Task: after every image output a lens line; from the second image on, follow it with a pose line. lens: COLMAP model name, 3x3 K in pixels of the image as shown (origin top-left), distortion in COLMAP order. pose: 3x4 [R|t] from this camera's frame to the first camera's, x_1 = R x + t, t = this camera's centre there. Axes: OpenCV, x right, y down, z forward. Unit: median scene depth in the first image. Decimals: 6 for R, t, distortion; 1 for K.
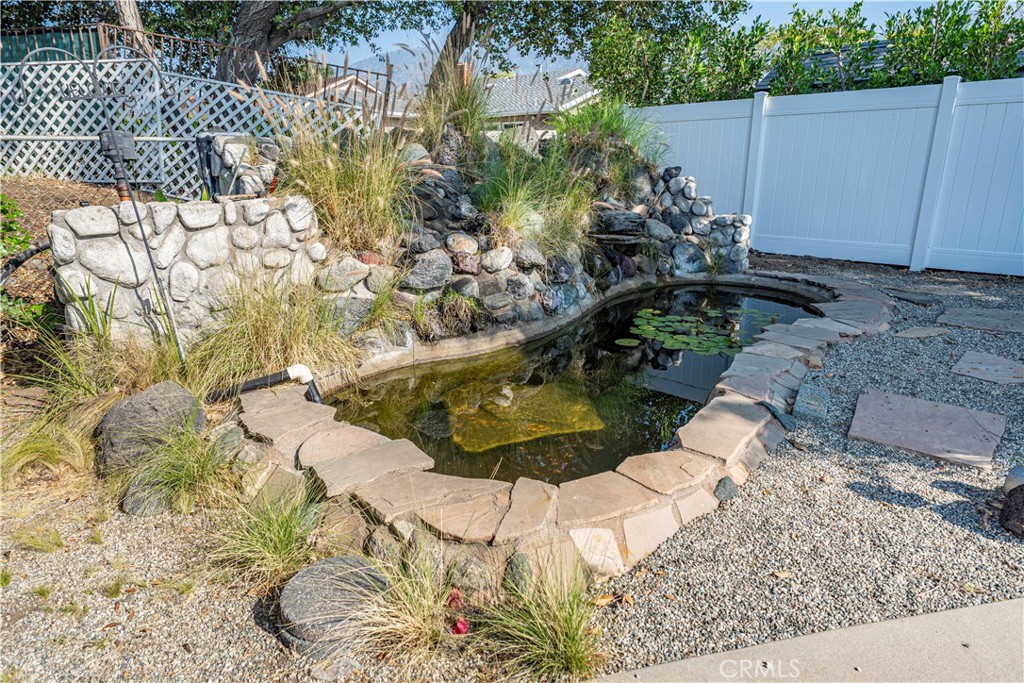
lens RADIAL K [[570.3, 0, 512.0], [0, 570.3, 341.5], [0, 0, 1]] dist [0.035161, 0.000106]
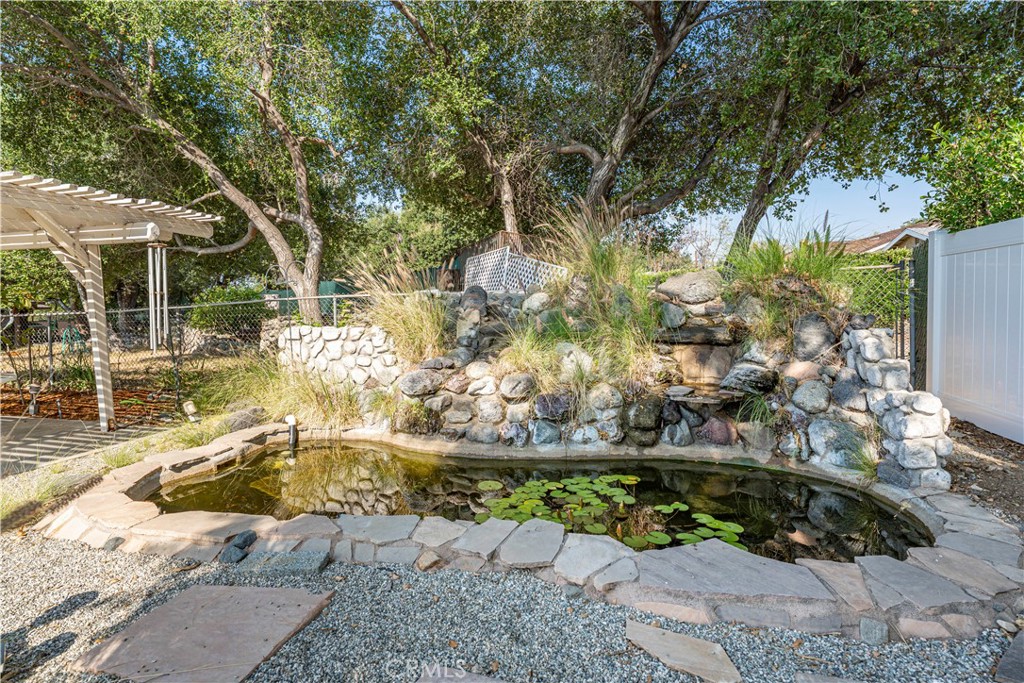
lens RADIAL K [[465.3, 0, 512.0], [0, 465.3, 341.5], [0, 0, 1]] dist [-0.002176, -0.000453]
pose [[0.489654, 0.074213, -0.868753, 0.802911], [-0.256254, 0.964617, -0.062030, -0.176506], [0.833410, 0.252994, 0.491346, 0.508726]]
